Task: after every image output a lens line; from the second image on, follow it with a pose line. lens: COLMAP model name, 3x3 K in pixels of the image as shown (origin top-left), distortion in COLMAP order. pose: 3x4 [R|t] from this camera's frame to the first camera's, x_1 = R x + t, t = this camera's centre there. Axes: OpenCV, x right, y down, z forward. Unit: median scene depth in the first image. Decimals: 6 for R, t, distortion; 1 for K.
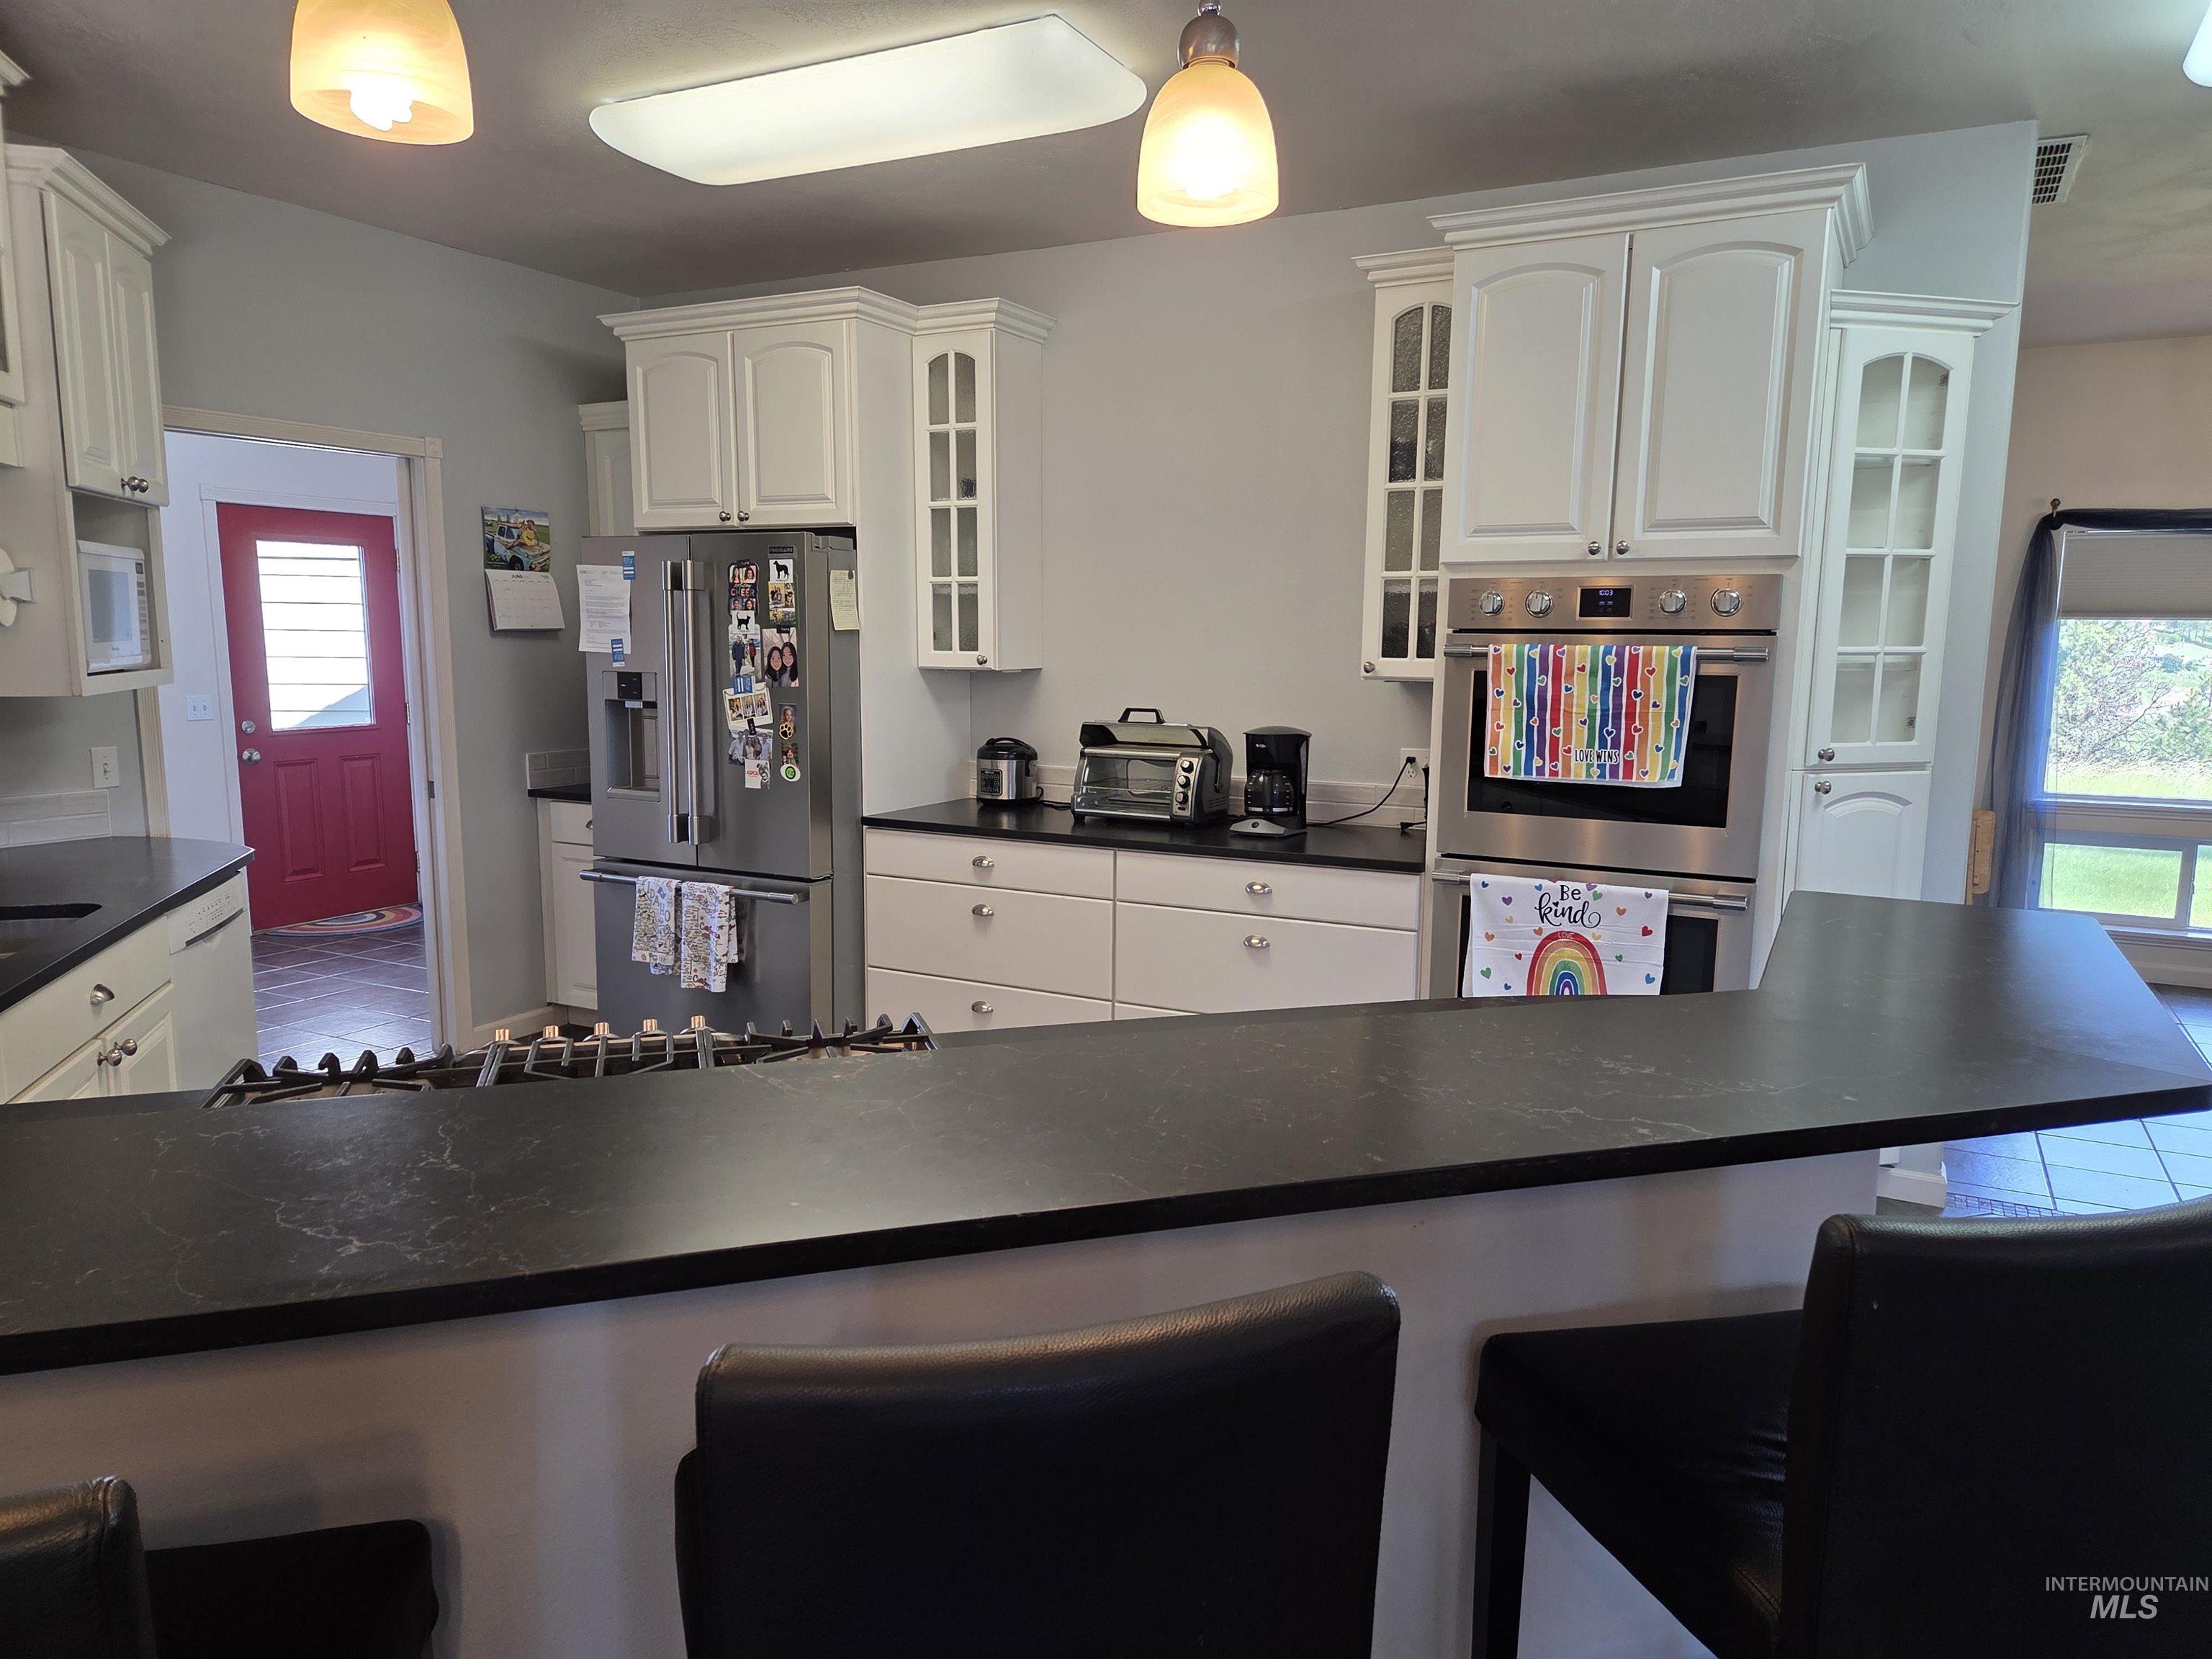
lens RADIAL K [[1486.2, 0, 1099.5], [0, 1486.2, 871.3], [0, 0, 1]] dist [0.057175, -0.022772]
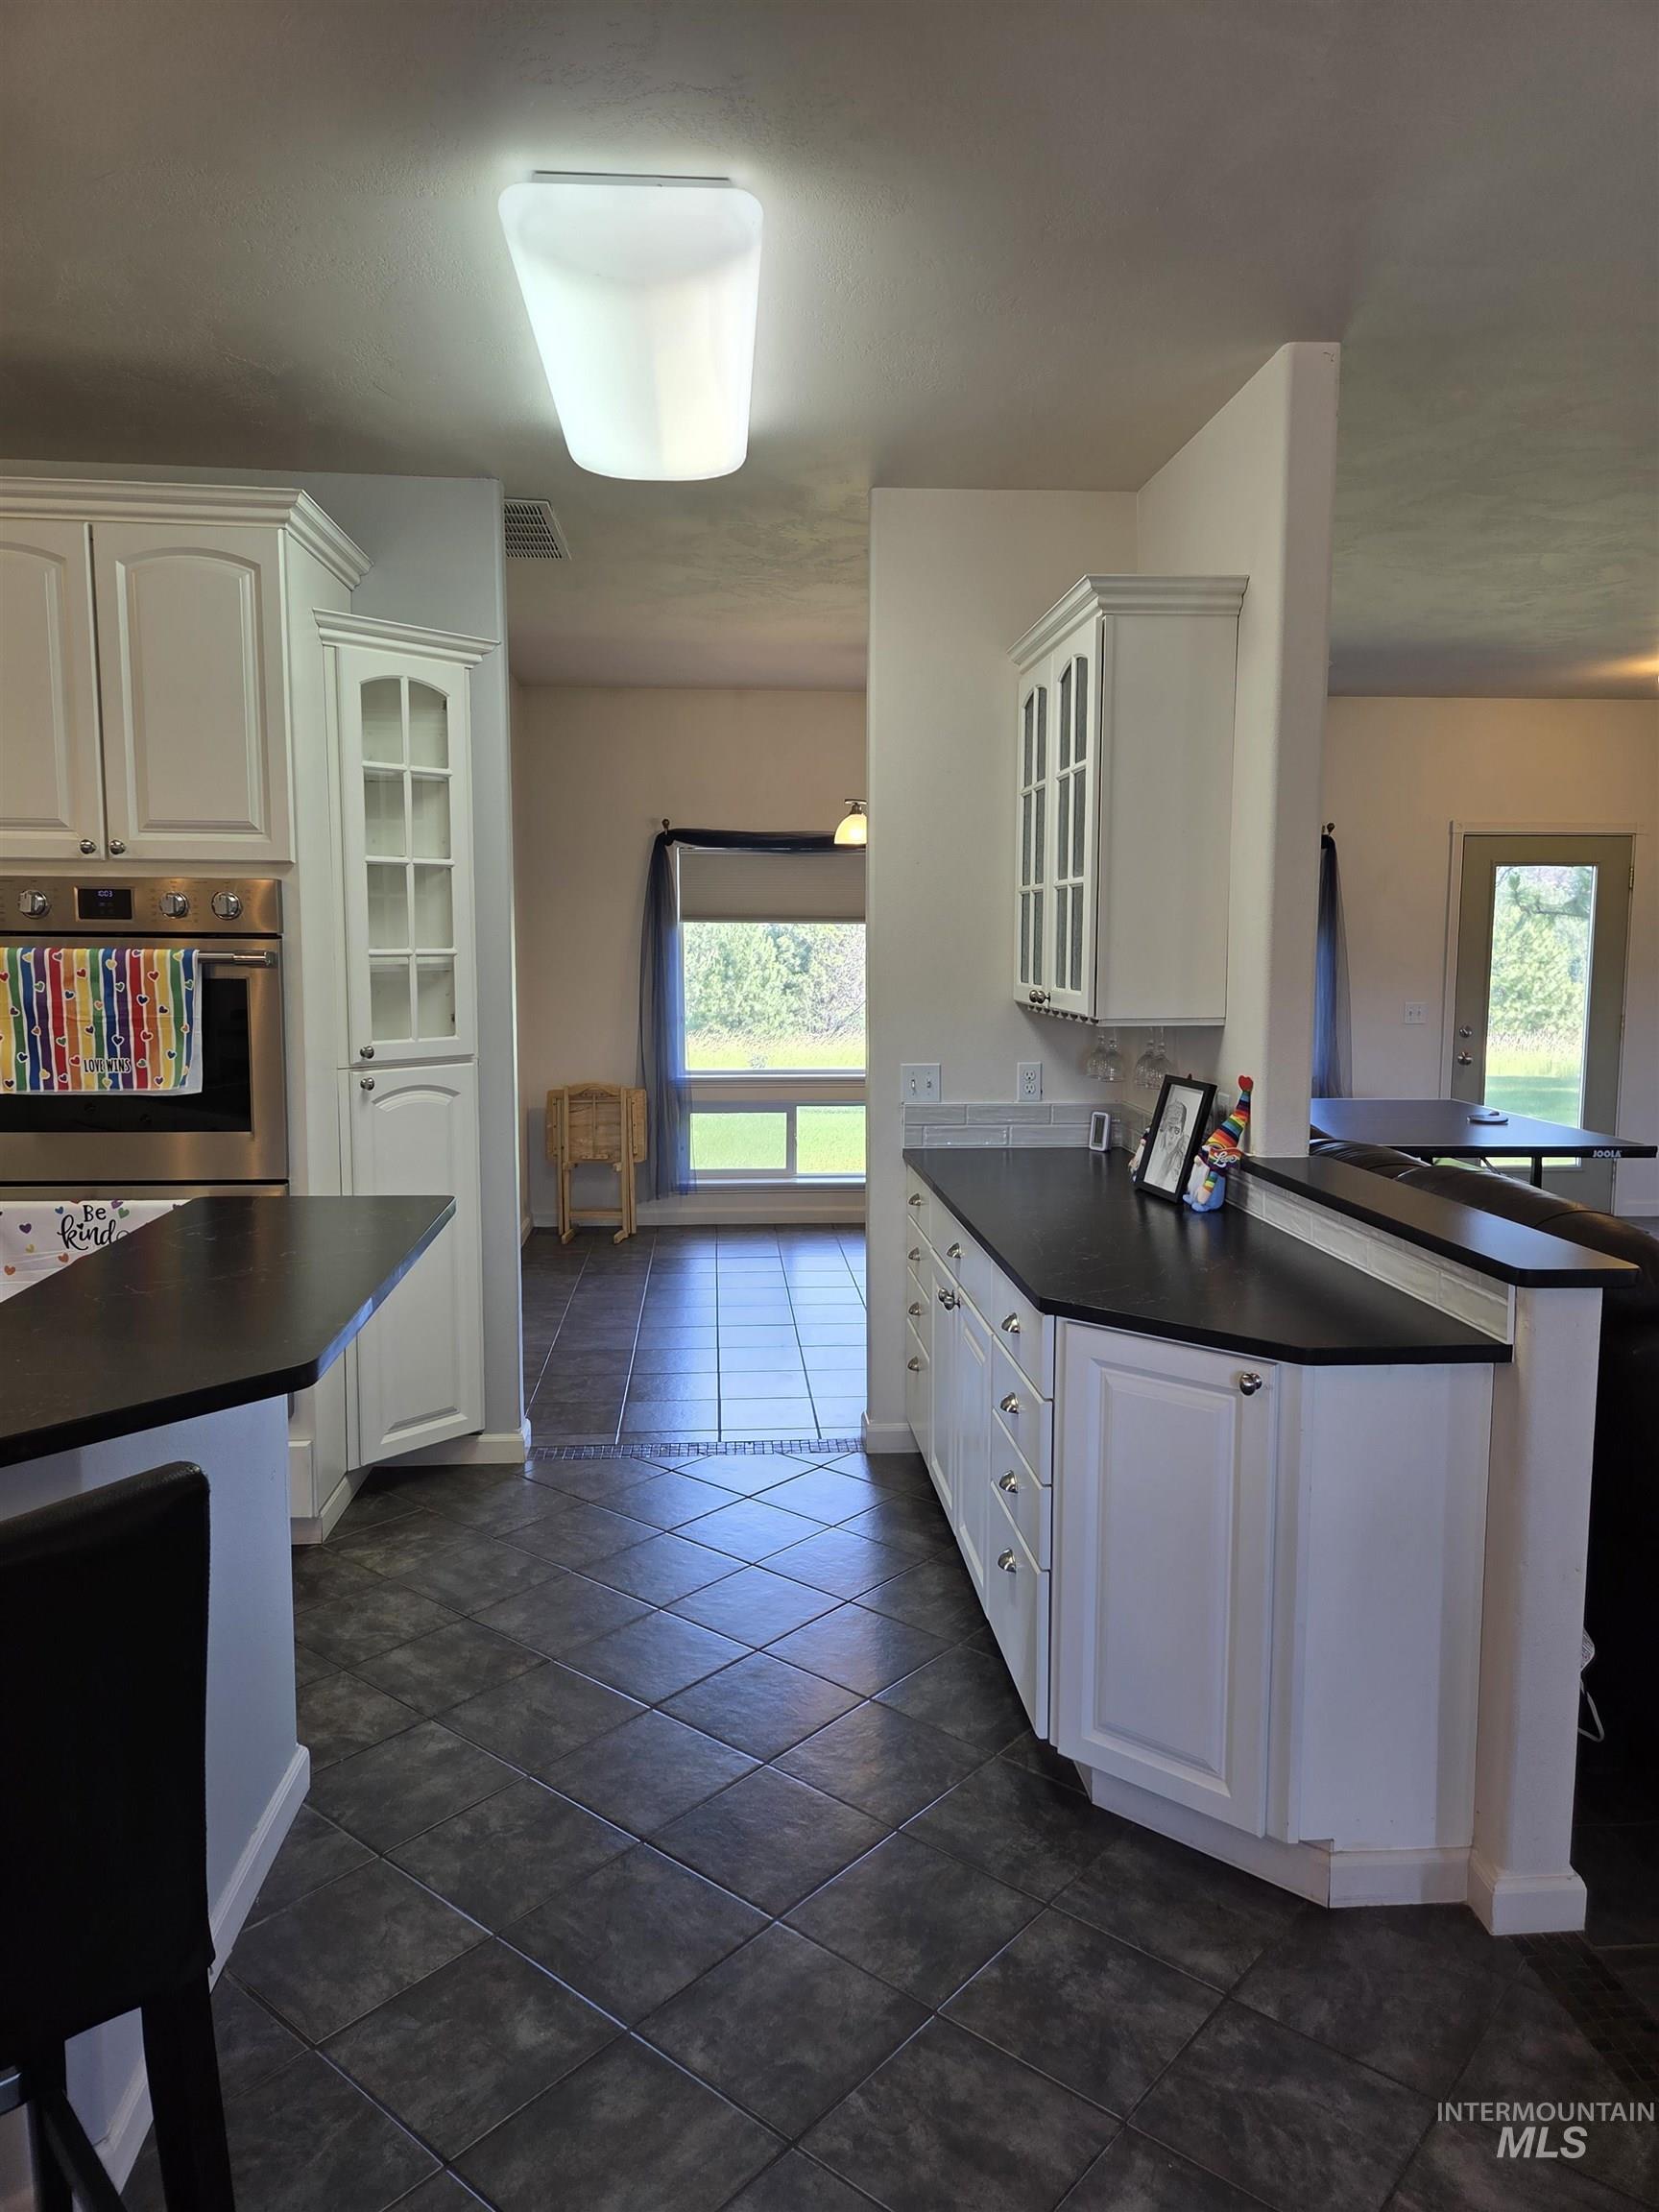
lens RADIAL K [[1486.2, 0, 833.9], [0, 1486.2, 1103.7], [0, 0, 1]] dist [0.057175, -0.022772]
pose [[0.844381, -0.068364, 0.531364, 0.209203], [0.090914, 0.995724, -0.016363, 0.003959], [-0.527974, 0.062125, 0.846985, -0.042730]]
